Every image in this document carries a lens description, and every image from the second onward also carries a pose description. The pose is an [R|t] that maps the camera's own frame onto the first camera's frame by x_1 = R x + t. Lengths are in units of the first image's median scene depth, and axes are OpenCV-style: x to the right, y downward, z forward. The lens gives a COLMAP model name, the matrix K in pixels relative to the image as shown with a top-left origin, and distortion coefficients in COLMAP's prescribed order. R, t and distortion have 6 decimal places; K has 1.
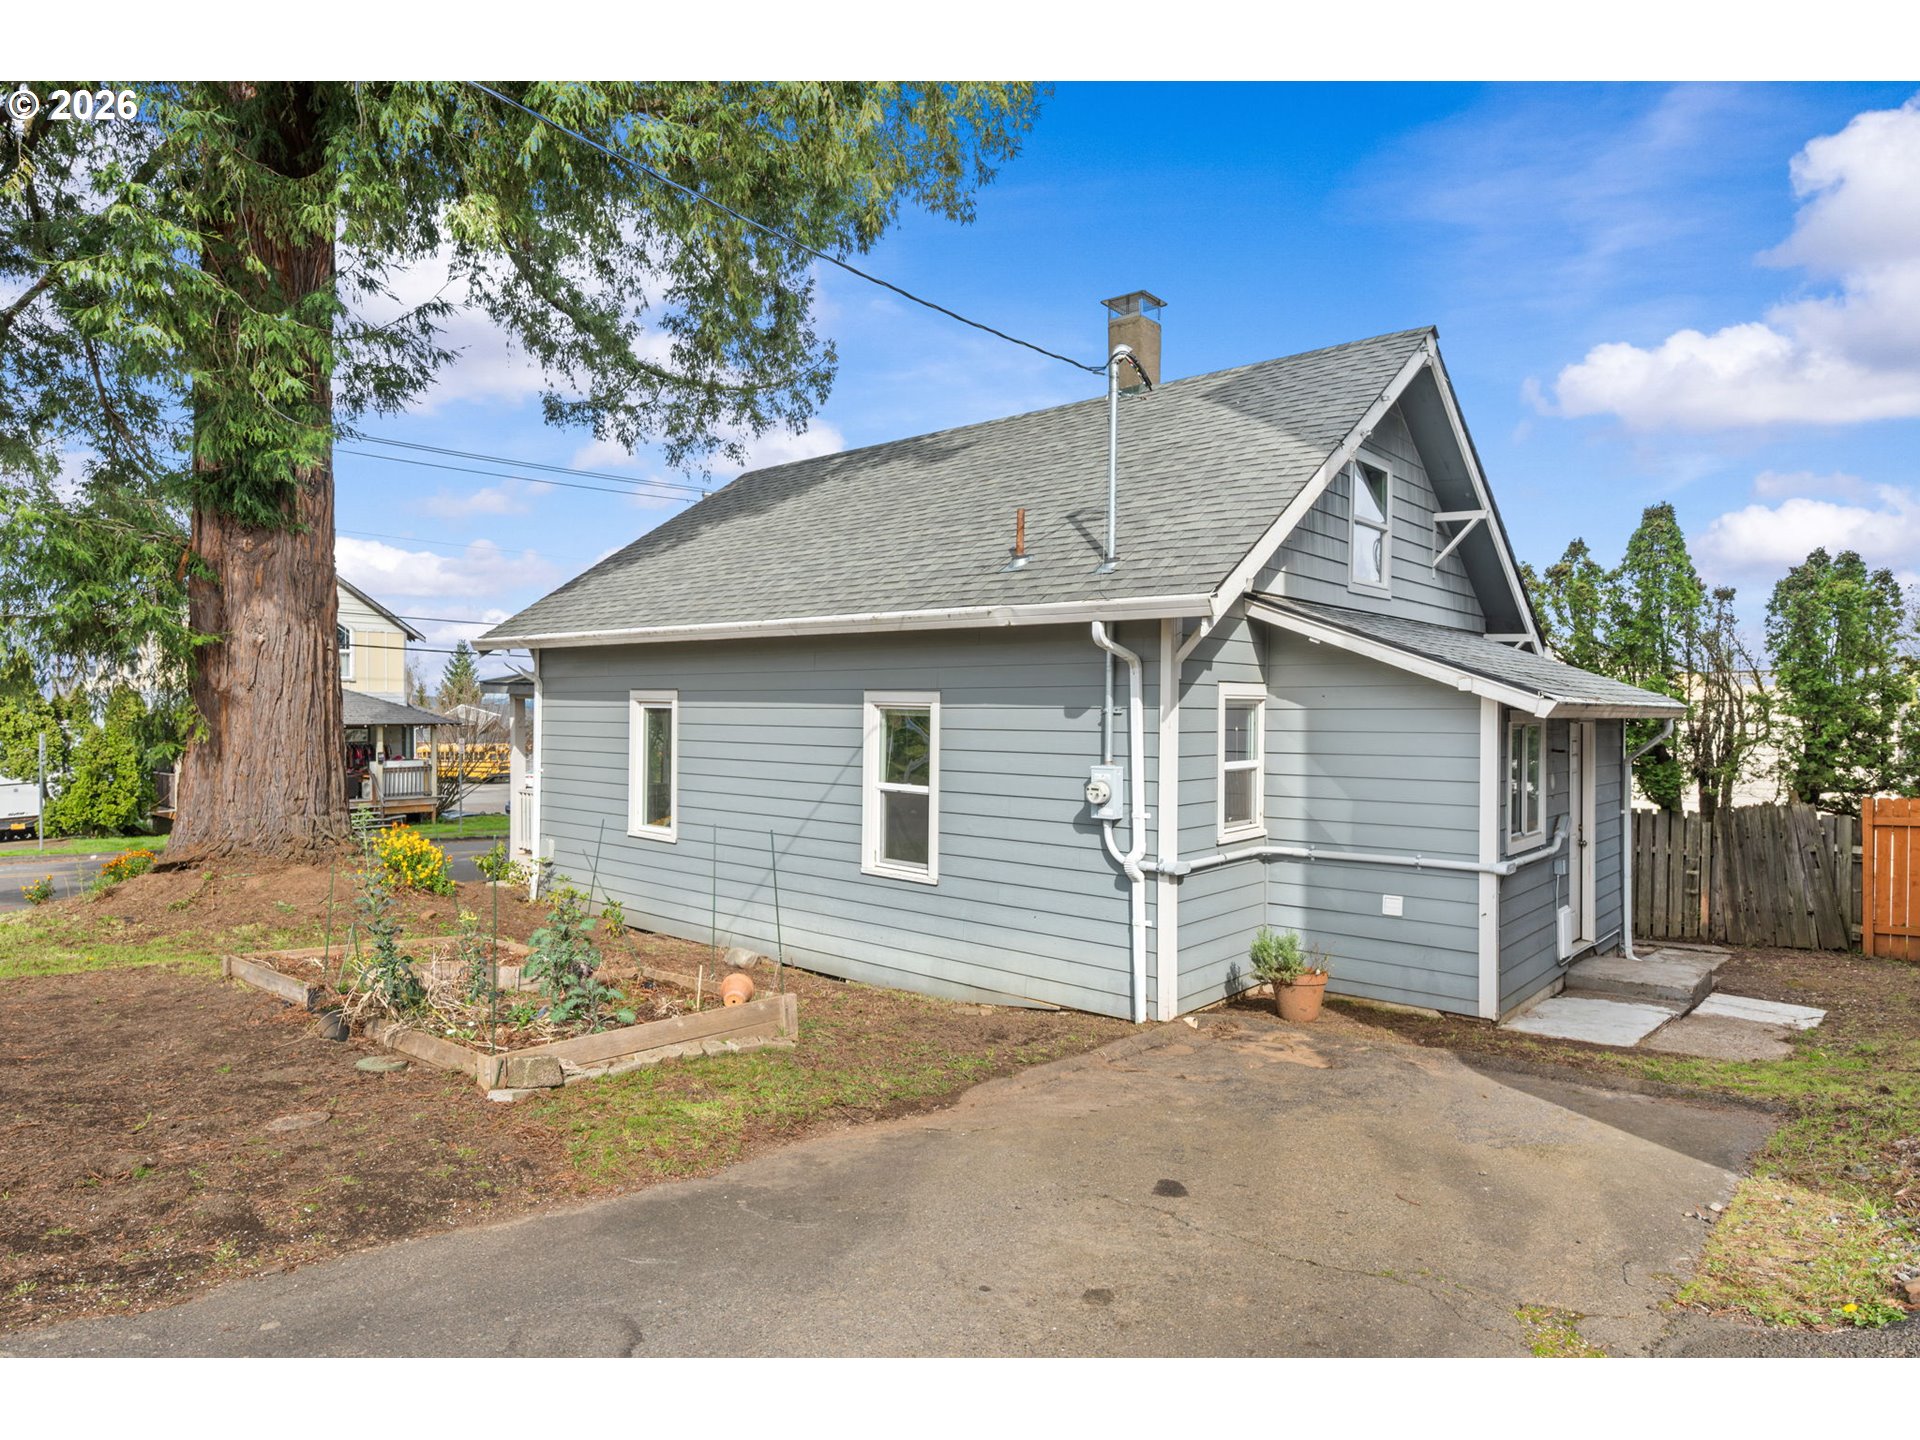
lens RADIAL K [[1101.4, 0, 965.4], [0, 1101.4, 707.1], [0, 0, 1]] dist [-0.001784, -0.000209]
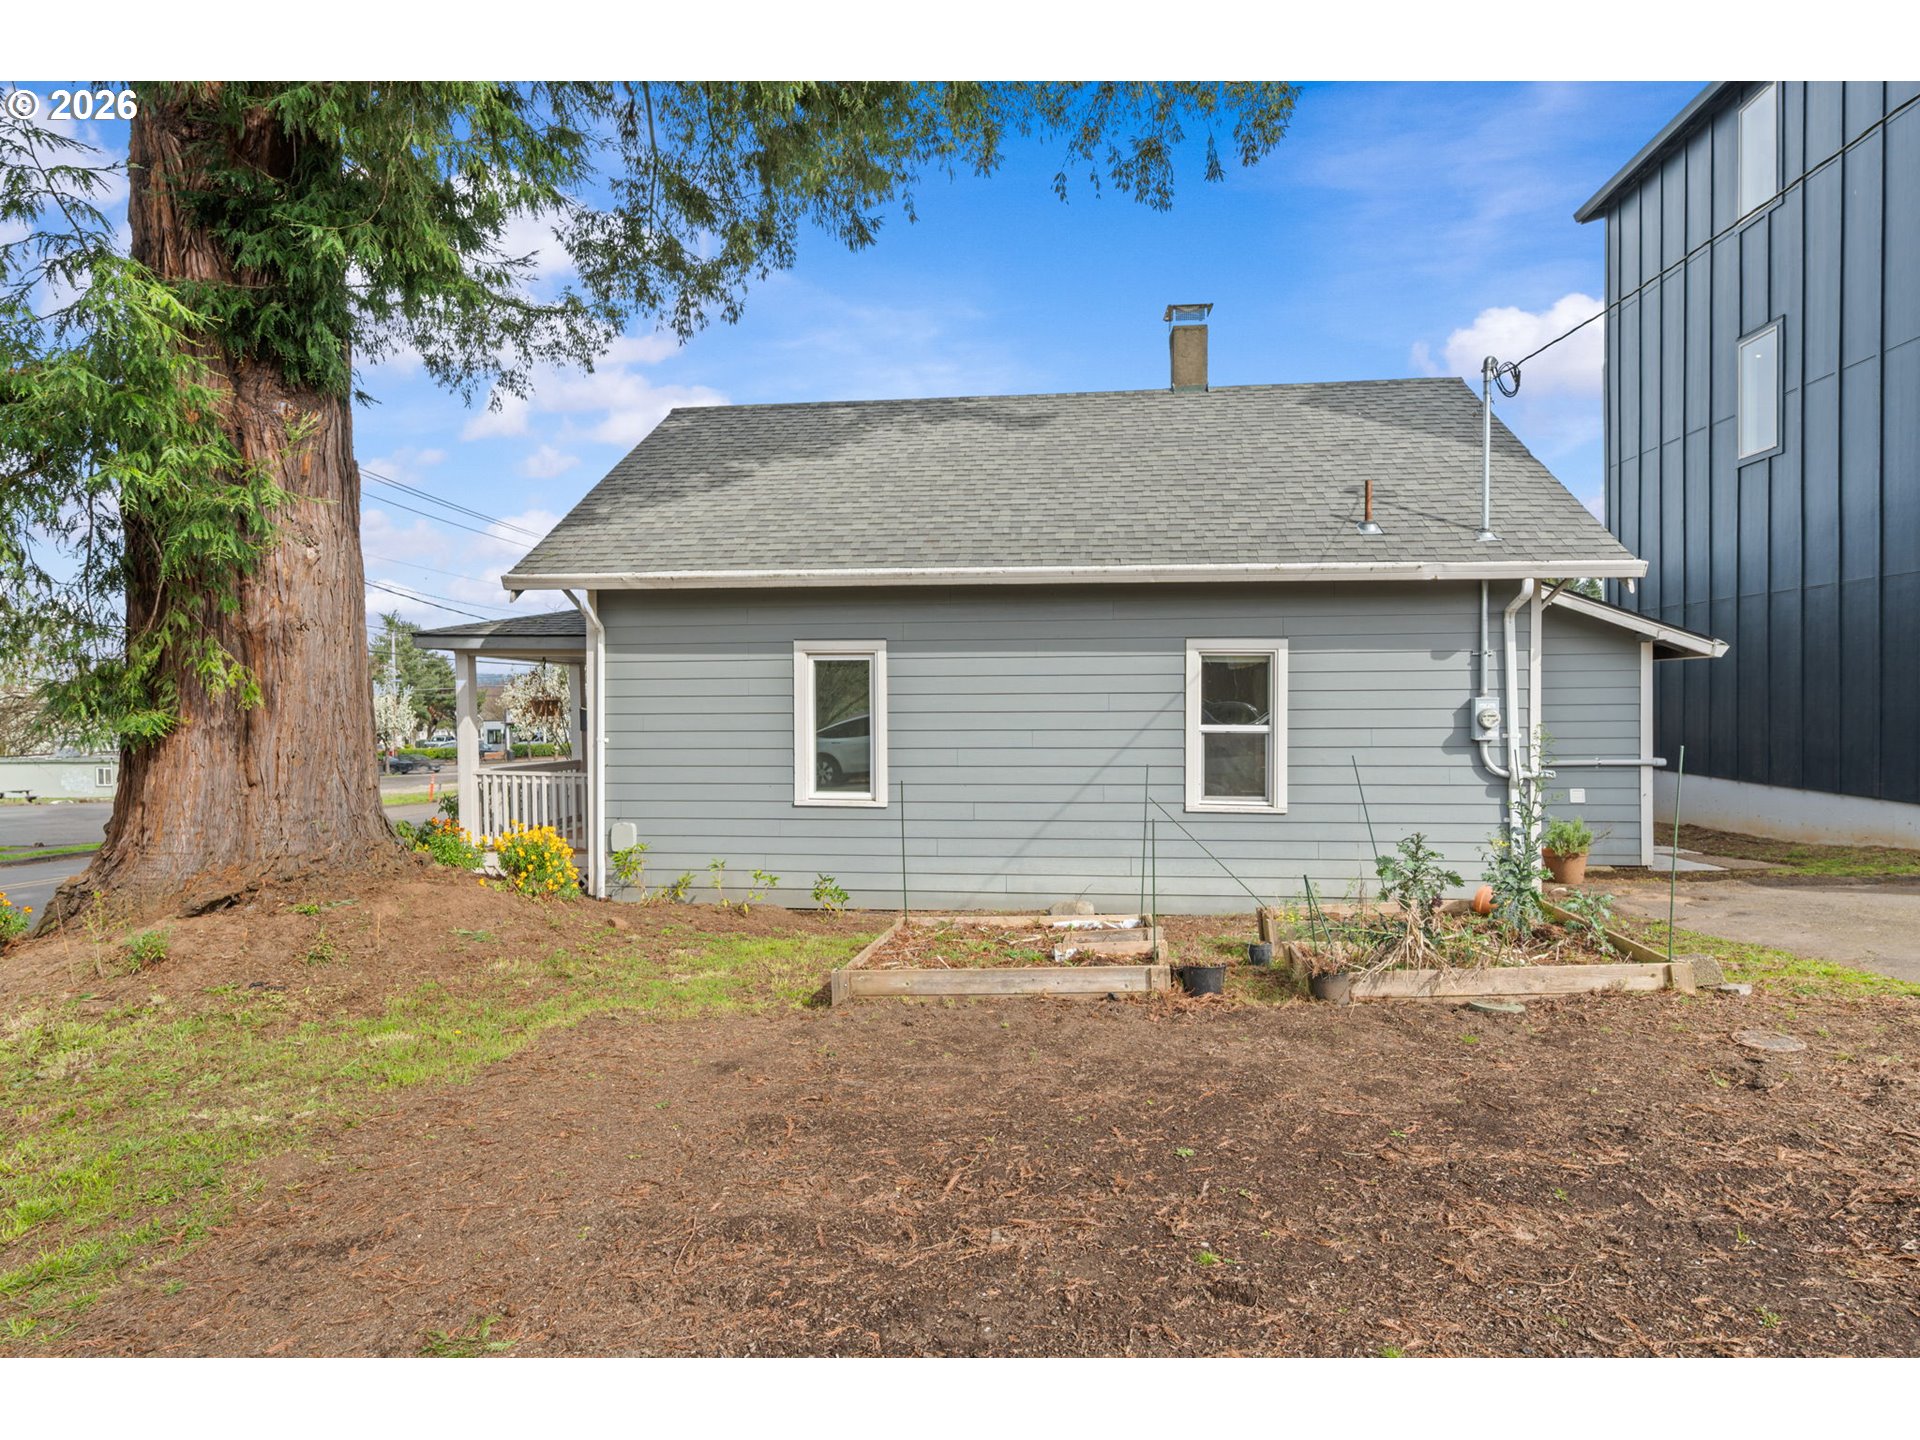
lens RADIAL K [[990.2, 0, 962.3], [0, 990.2, 701.9], [0, 0, 1]] dist [-0.000670, -0.000643]
pose [[0.830371, -0.019596, 0.556867, -0.796412], [0.010826, 0.999760, 0.019038, 0.025202], [-0.557106, -0.009780, 0.830384, 0.334653]]
